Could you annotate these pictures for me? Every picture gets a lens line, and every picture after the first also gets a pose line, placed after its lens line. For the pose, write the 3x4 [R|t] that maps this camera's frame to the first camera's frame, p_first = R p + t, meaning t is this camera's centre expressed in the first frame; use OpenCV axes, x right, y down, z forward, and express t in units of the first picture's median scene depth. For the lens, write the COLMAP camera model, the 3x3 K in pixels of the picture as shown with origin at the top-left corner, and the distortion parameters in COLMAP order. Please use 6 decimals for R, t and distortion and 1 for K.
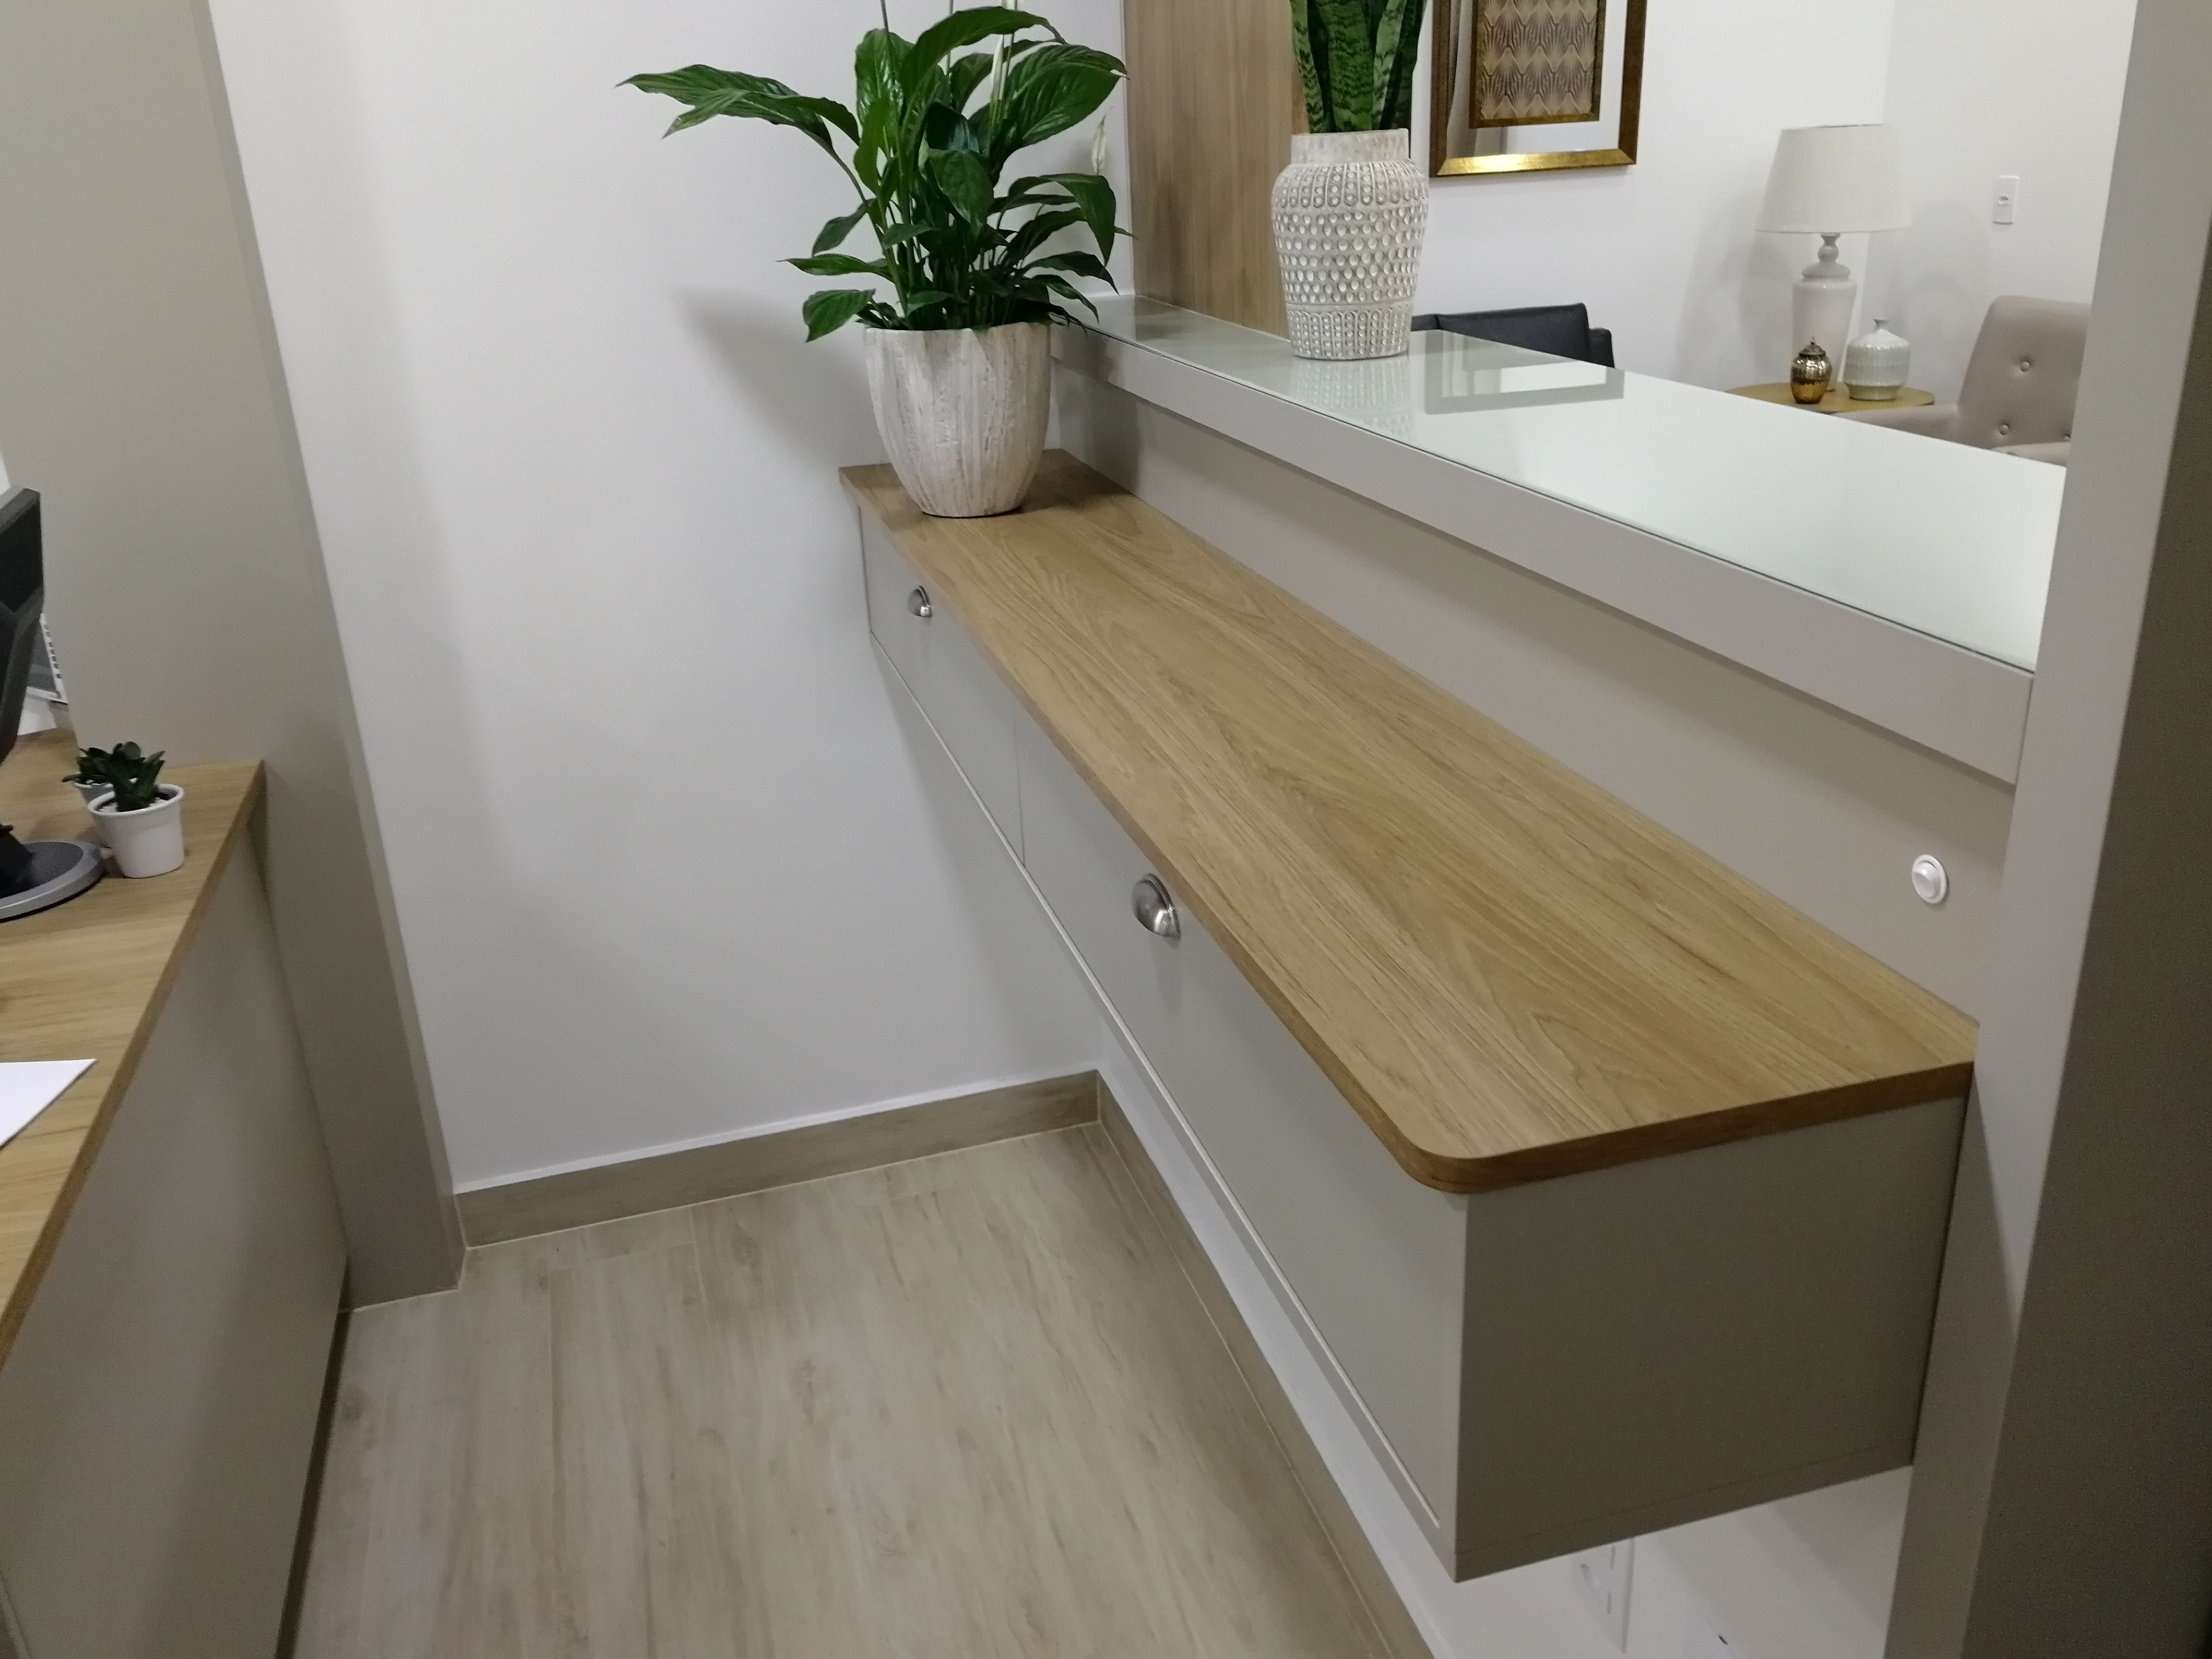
lens RADIAL K [[1785.7, 0, 1123.3], [0, 1785.7, 813.1], [0, 0, 1]] dist [0.045980, -0.046420]
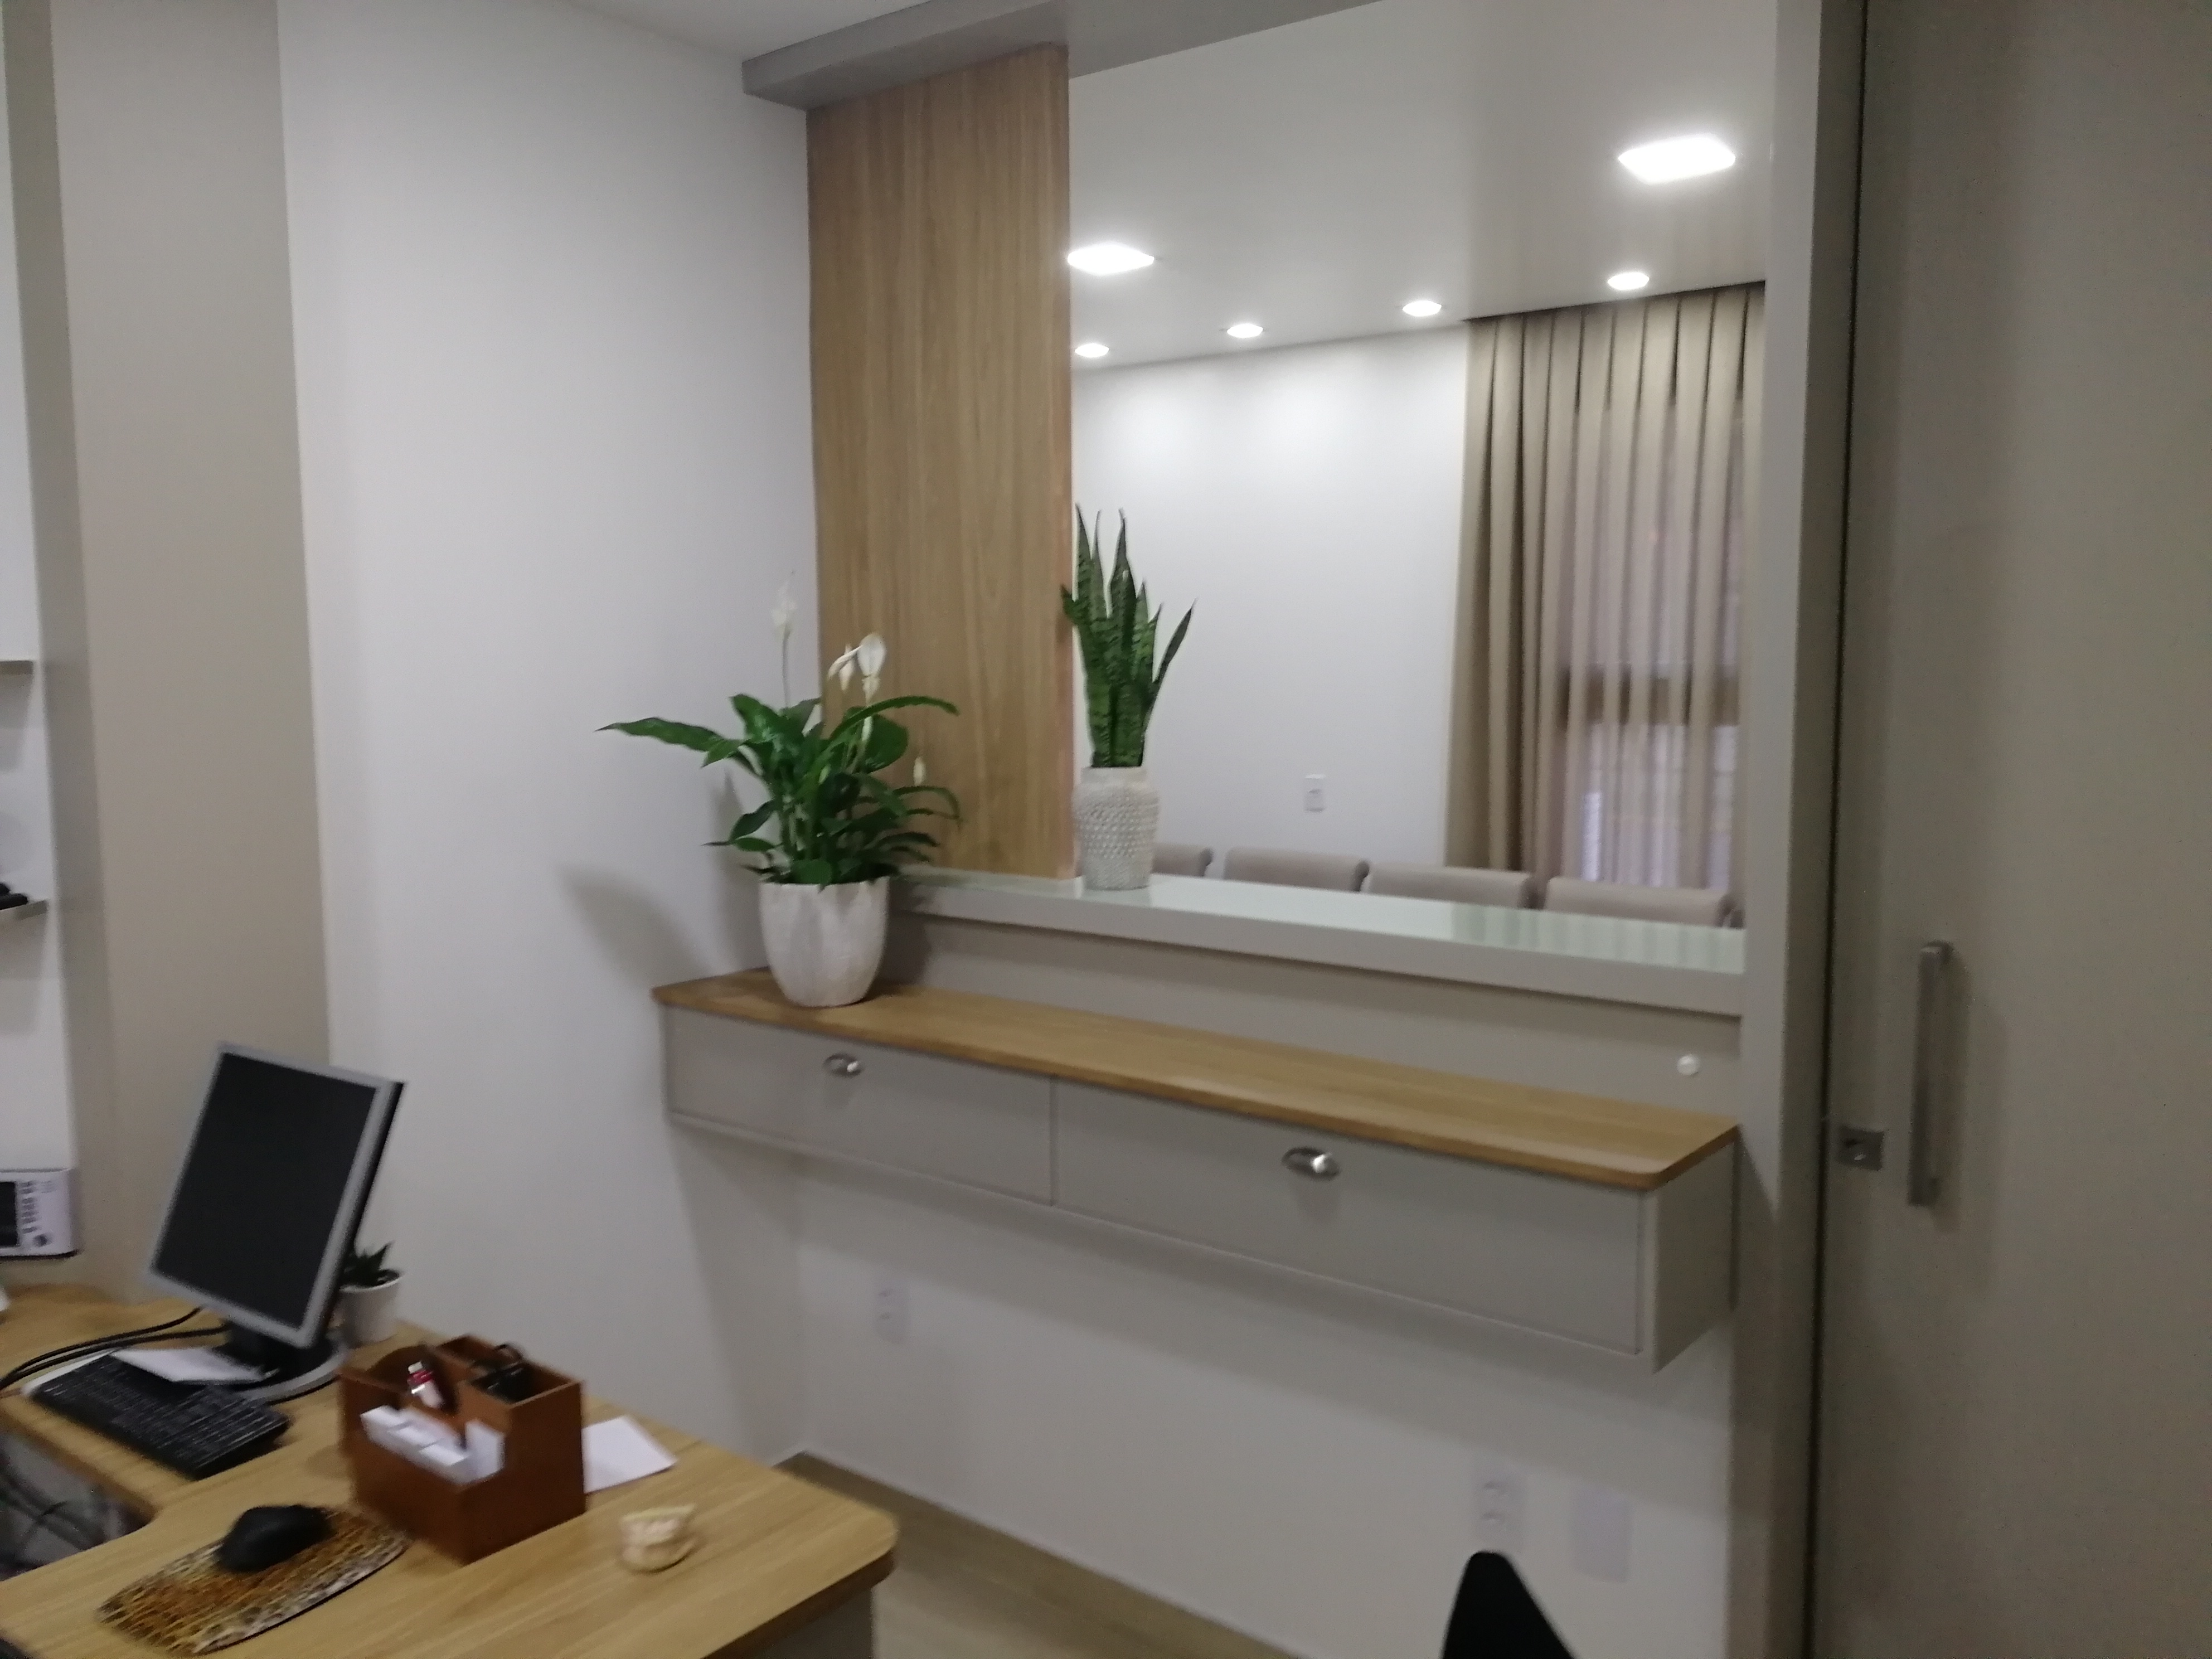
lens RADIAL K [[1800.9, 0, 1126.3], [0, 1800.9, 789.4], [0, 0, 1]] dist [0.207528, -0.004085]
pose [[0.812722, -0.012107, 0.582525, -0.794986], [0.186004, 0.952861, -0.239703, 0.064739], [-0.552164, 0.303164, 0.776664, -0.340494]]
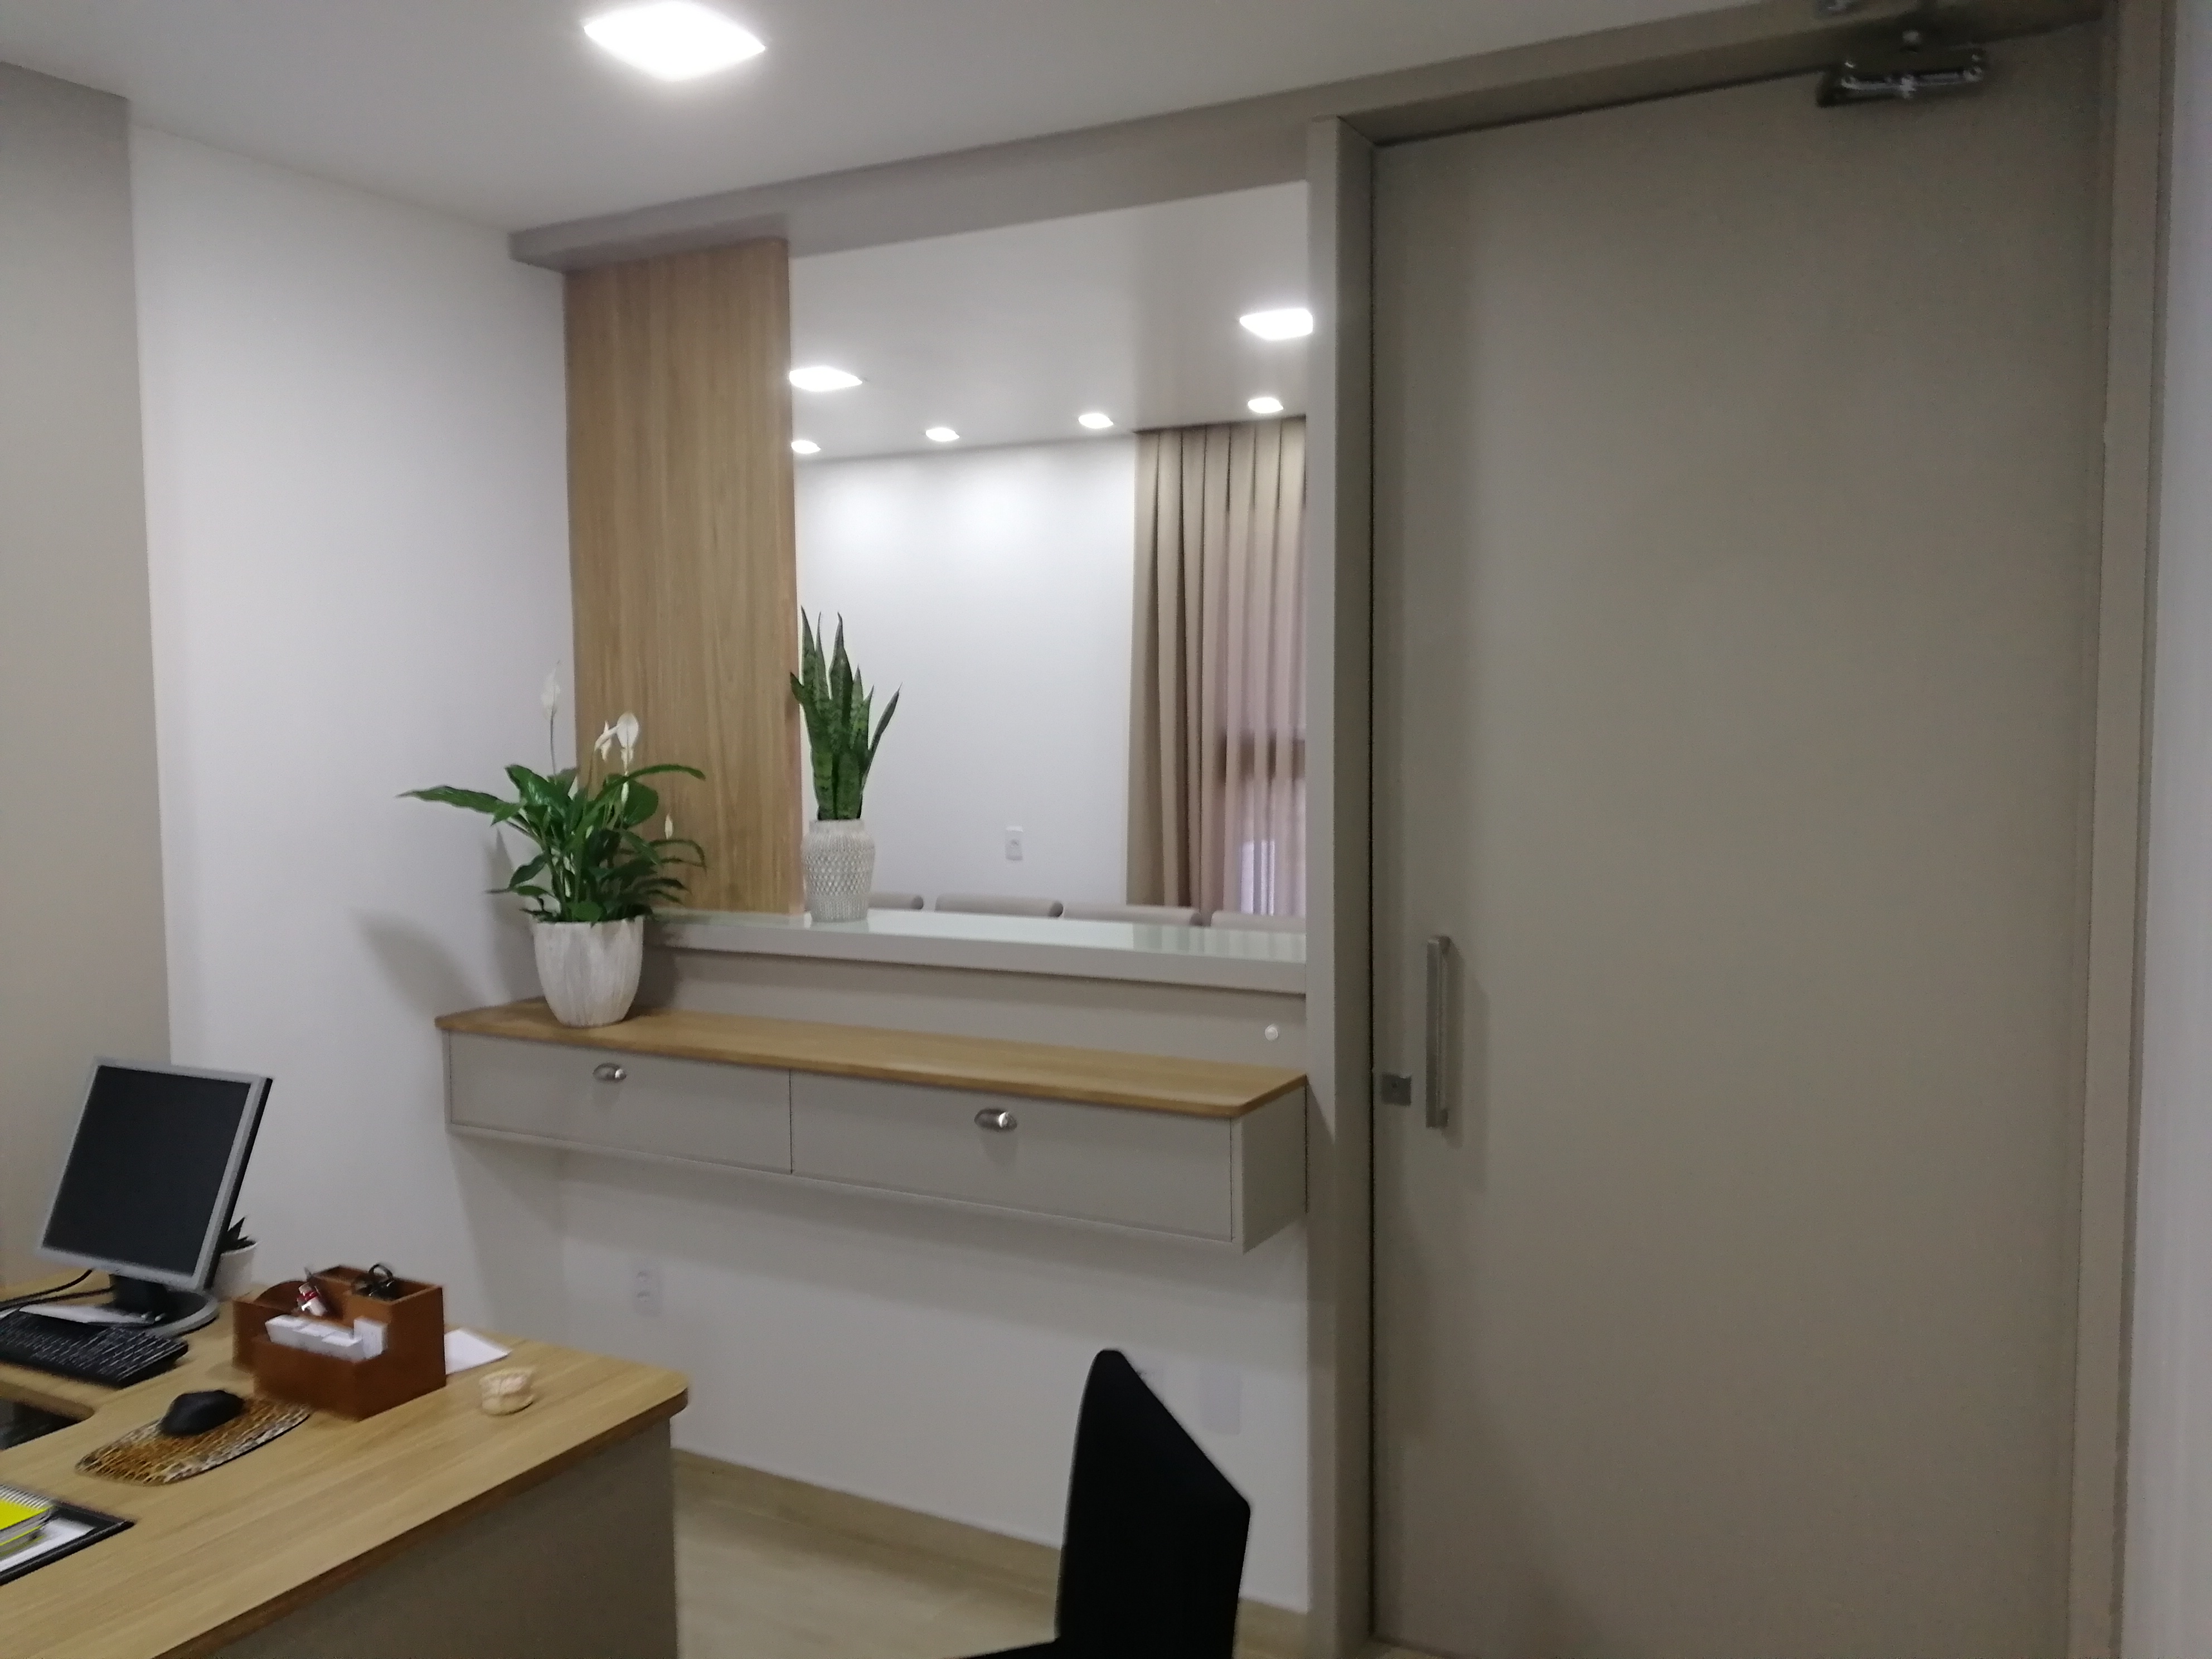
lens RADIAL K [[1785.7, 0, 1123.3], [0, 1785.7, 813.1], [0, 0, 1]] dist [0.045980, -0.046420]
pose [[0.710015, -0.013521, 0.704056, -0.999722], [0.239188, 0.945004, -0.223064, 0.152963], [-0.662320, 0.326780, 0.674201, -0.593950]]
